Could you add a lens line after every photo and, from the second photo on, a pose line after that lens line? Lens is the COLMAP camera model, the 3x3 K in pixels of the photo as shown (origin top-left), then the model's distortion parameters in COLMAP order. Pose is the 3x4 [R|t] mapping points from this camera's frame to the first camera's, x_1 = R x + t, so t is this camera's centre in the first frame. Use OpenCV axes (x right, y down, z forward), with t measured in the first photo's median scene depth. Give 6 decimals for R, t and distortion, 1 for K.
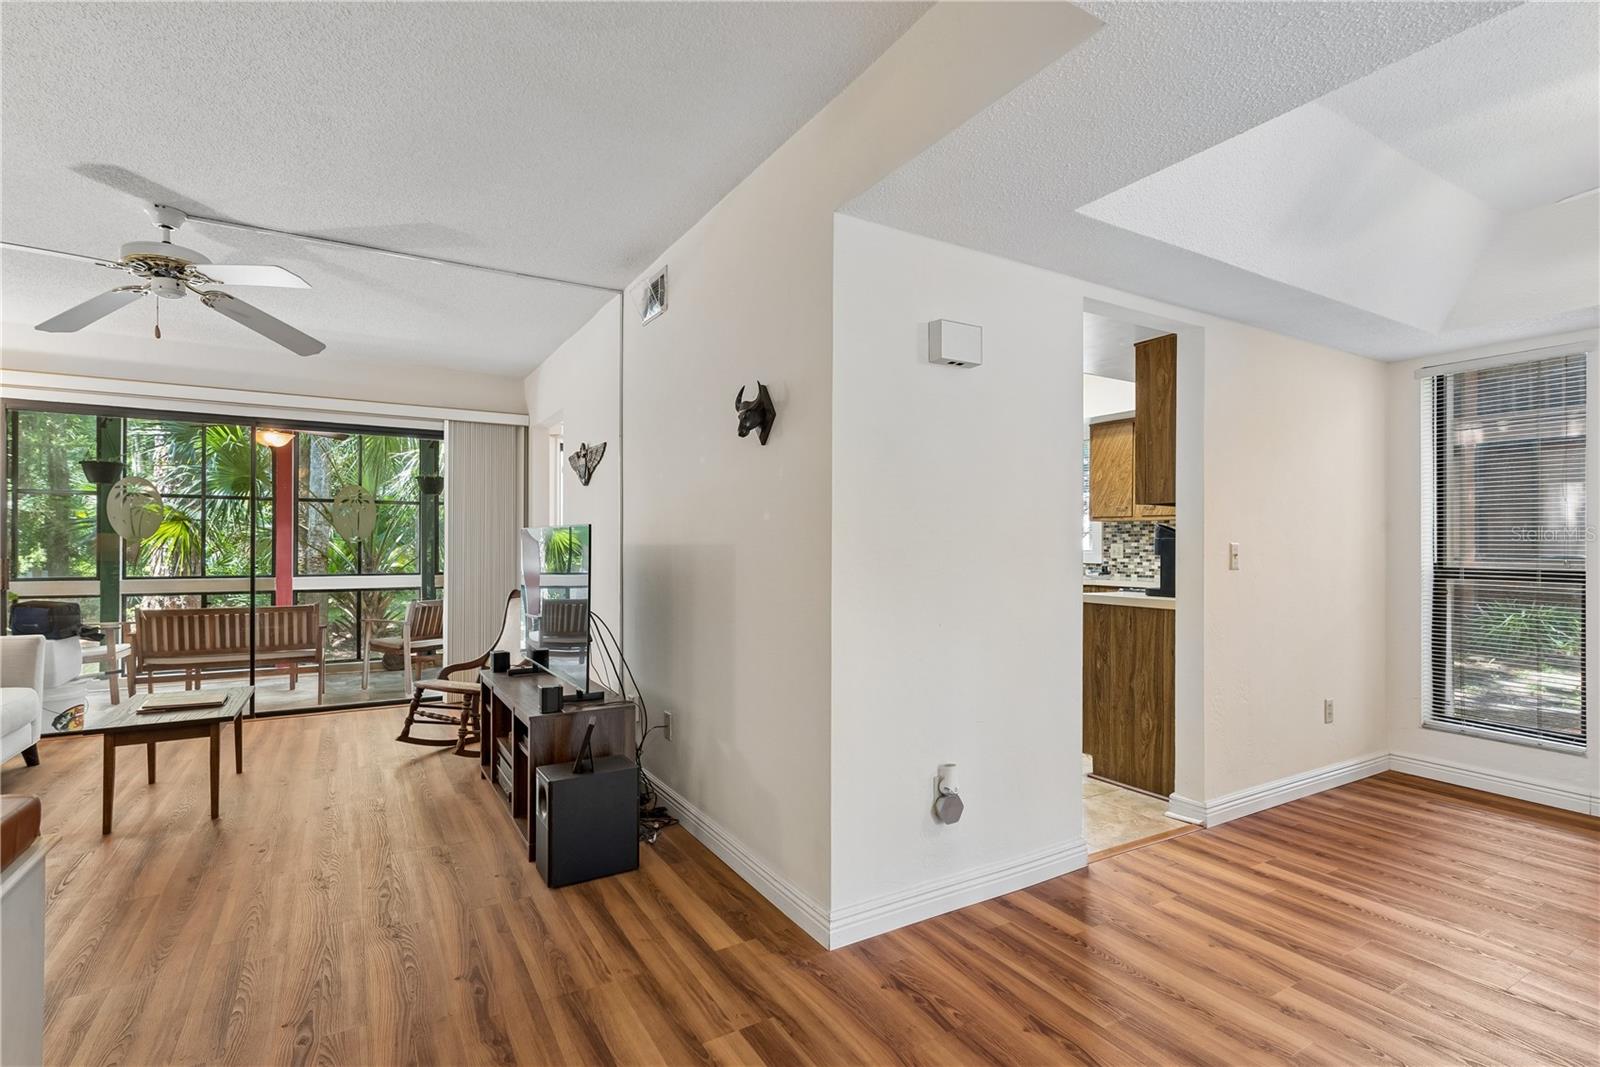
lens RADIAL K [[749.9, 0, 789.2], [0, 749.9, 532.5], [0, 0, 1]] dist [0.004455, -0.000313]
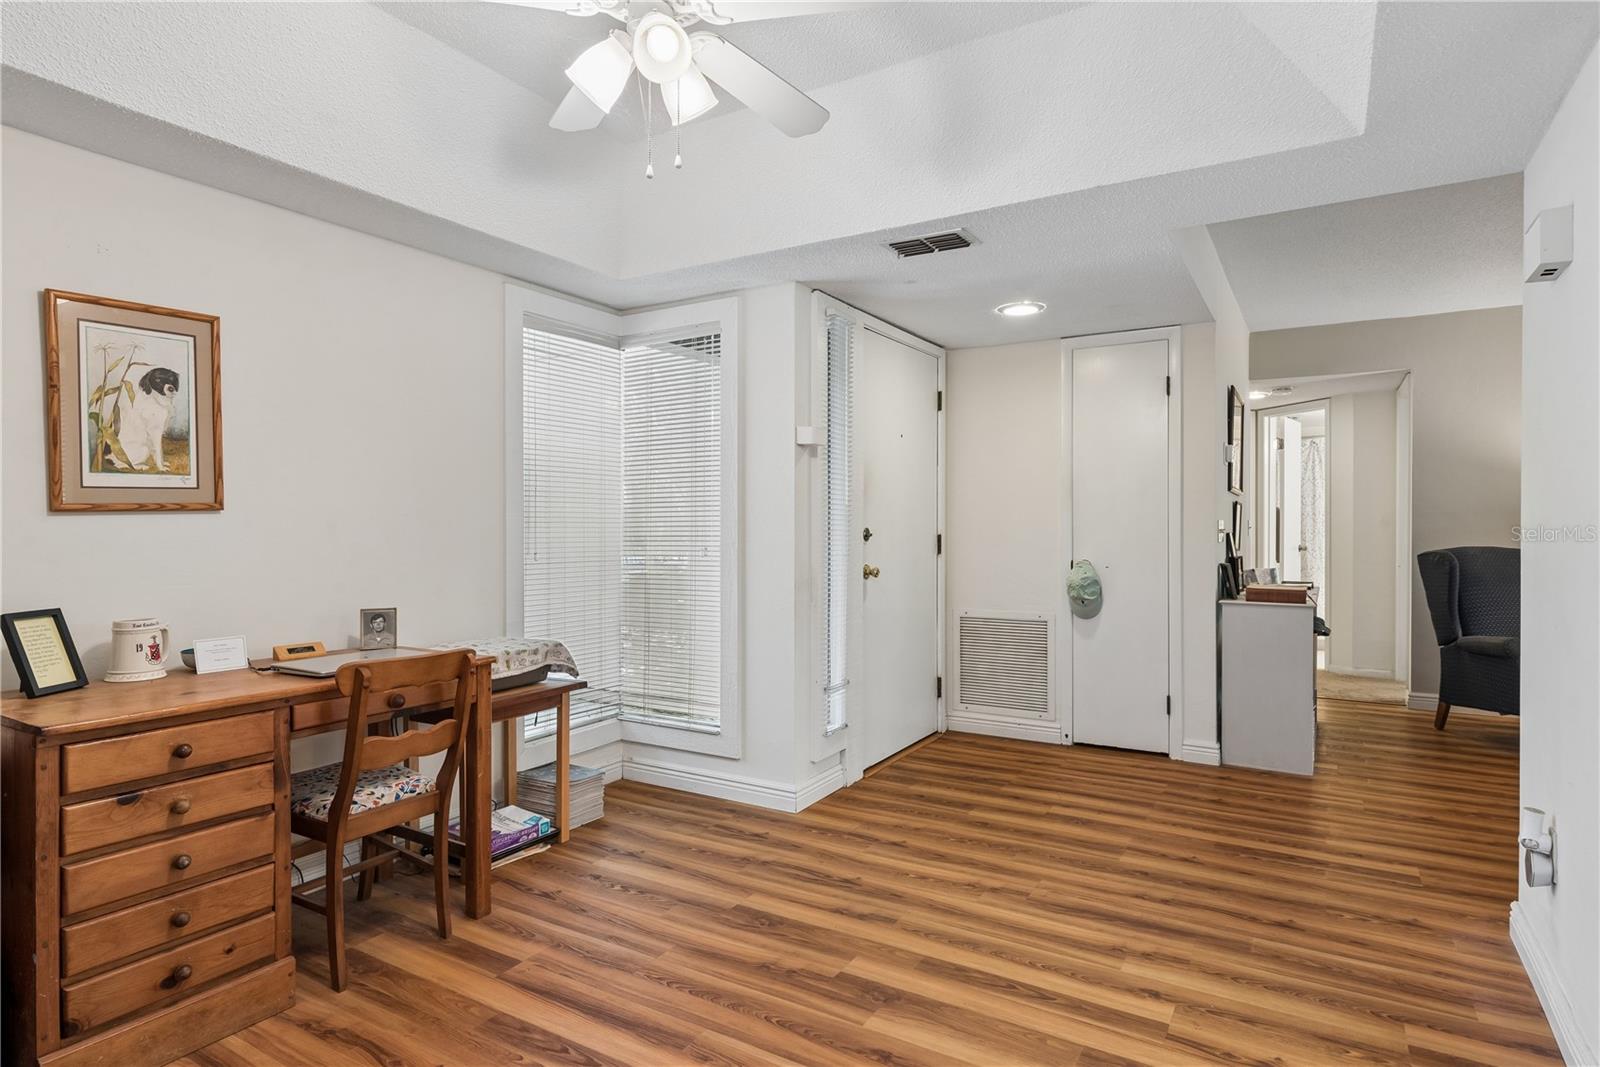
lens RADIAL K [[877.1, 0, 790.6], [0, 877.1, 529.7], [0, 0, 1]] dist [-0.002783, -0.000324]
pose [[-0.876626, -0.003844, -0.481157, 0.791821], [0.001320, 0.999945, -0.010393, 0.016498], [0.481170, -0.009746, -0.876573, 0.856850]]
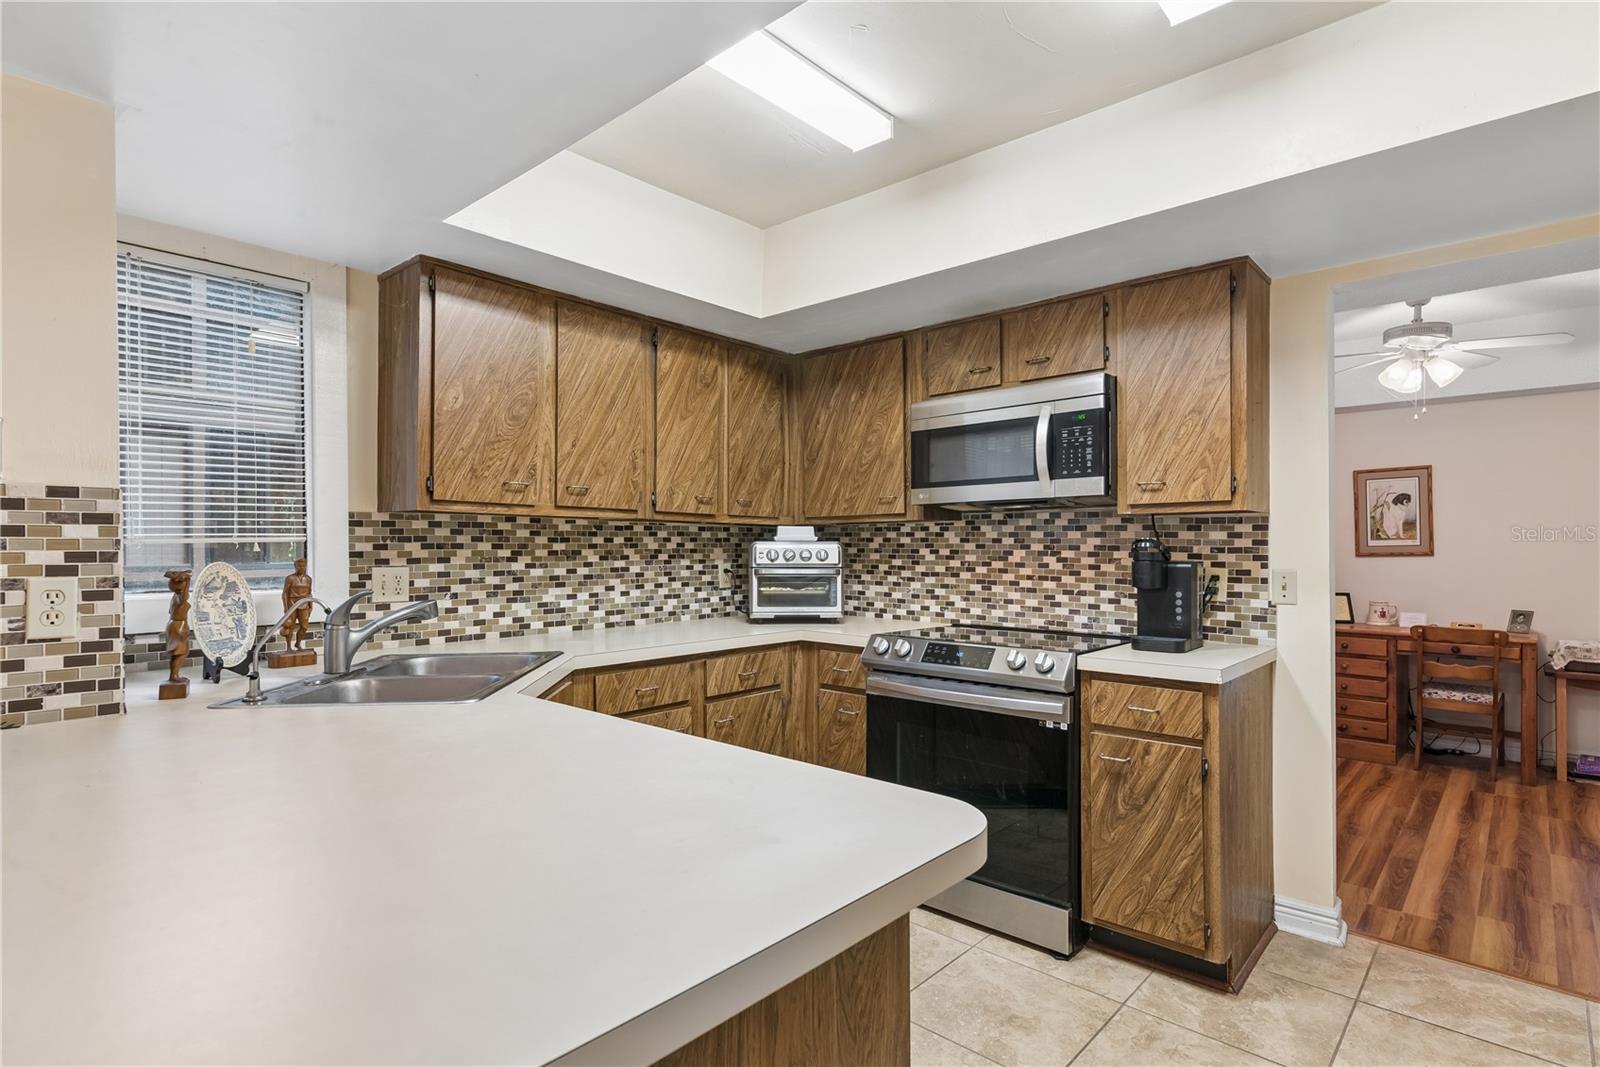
lens RADIAL K [[804.2, 0, 797.1], [0, 804.2, 548.2], [0, 0, 1]] dist [0.012475, -0.001726]
pose [[-0.300560, -0.006321, 0.953742, -0.069957], [-0.018149, 0.999835, 0.000907, 0.000850], [-0.953590, -0.017037, -0.300626, 1.429132]]
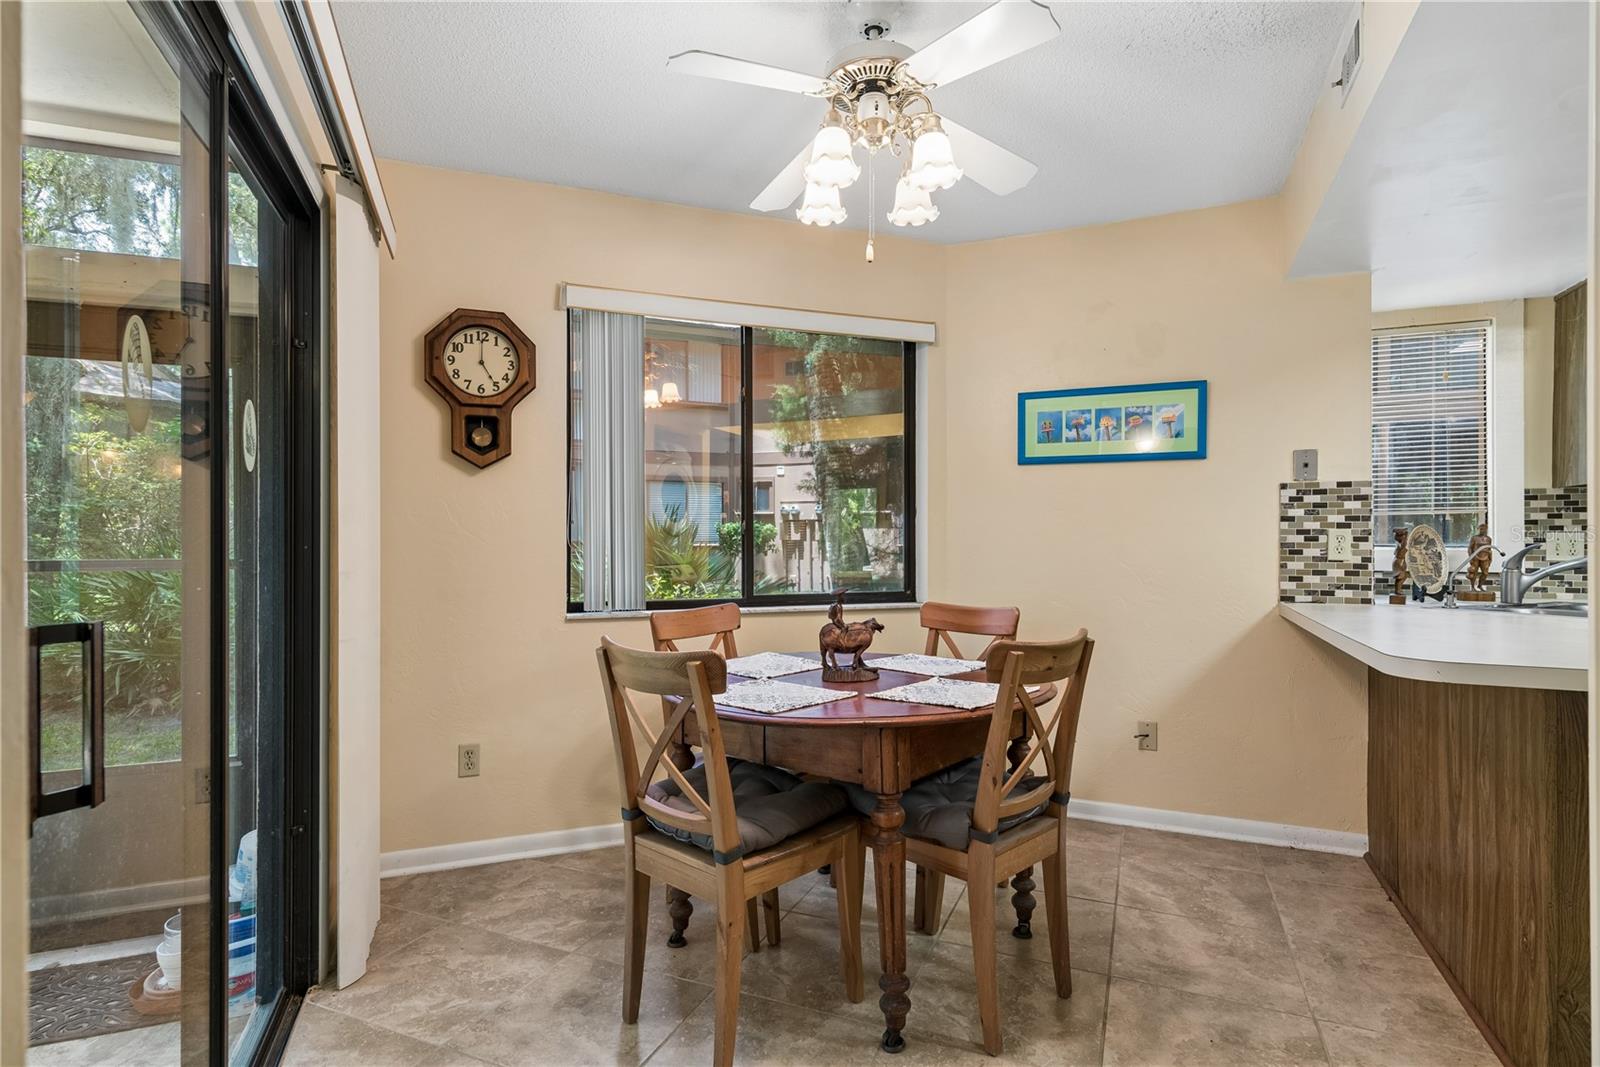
lens RADIAL K [[784.5, 0, 800.0], [0, 784.5, 533.5], [0, 0, 1]] dist [0.001816, -0.000546]
pose [[0.818450, -0.001082, 0.574577, -0.423025], [-0.009732, 0.999829, 0.015745, 0.019465], [-0.574495, -0.018478, 0.818299, 1.342950]]
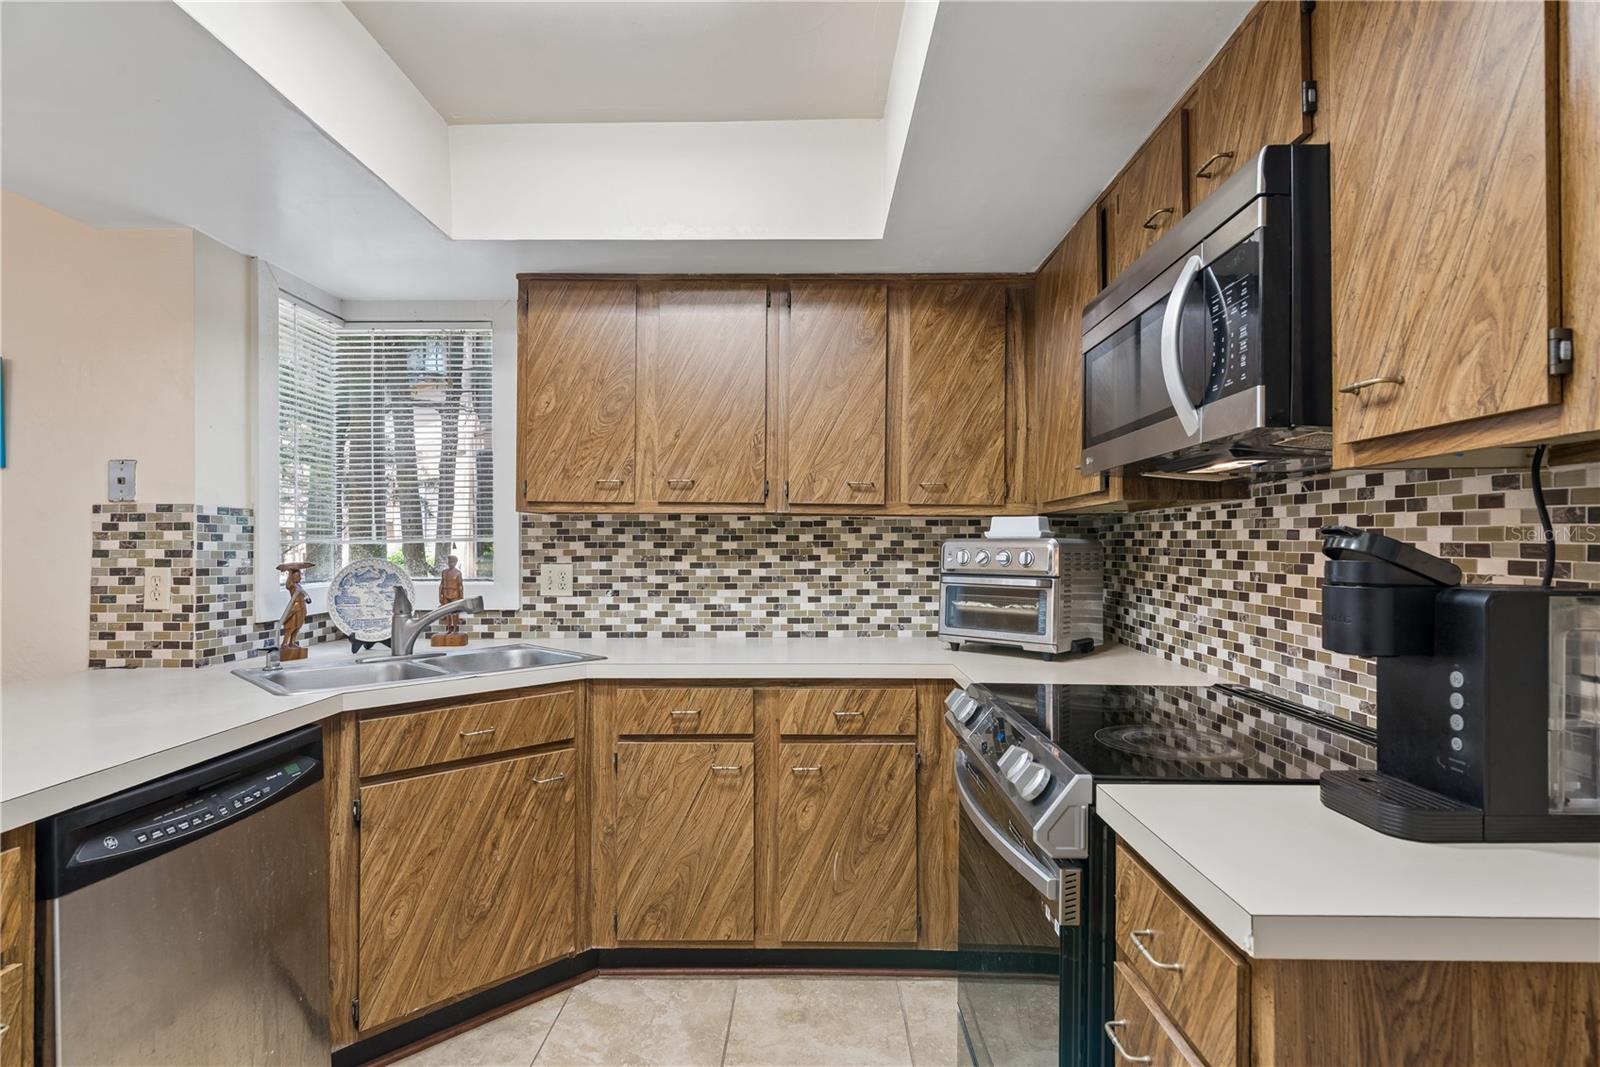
lens RADIAL K [[807.3, 0, 803.2], [0, 807.3, 541.2], [0, 0, 1]] dist [0.013056, -0.001572]
pose [[0.514632, -0.001836, 0.857409, 0.157228], [-0.012193, 0.999881, 0.009460, -0.007472], [-0.857325, -0.015323, 0.514548, 0.975010]]
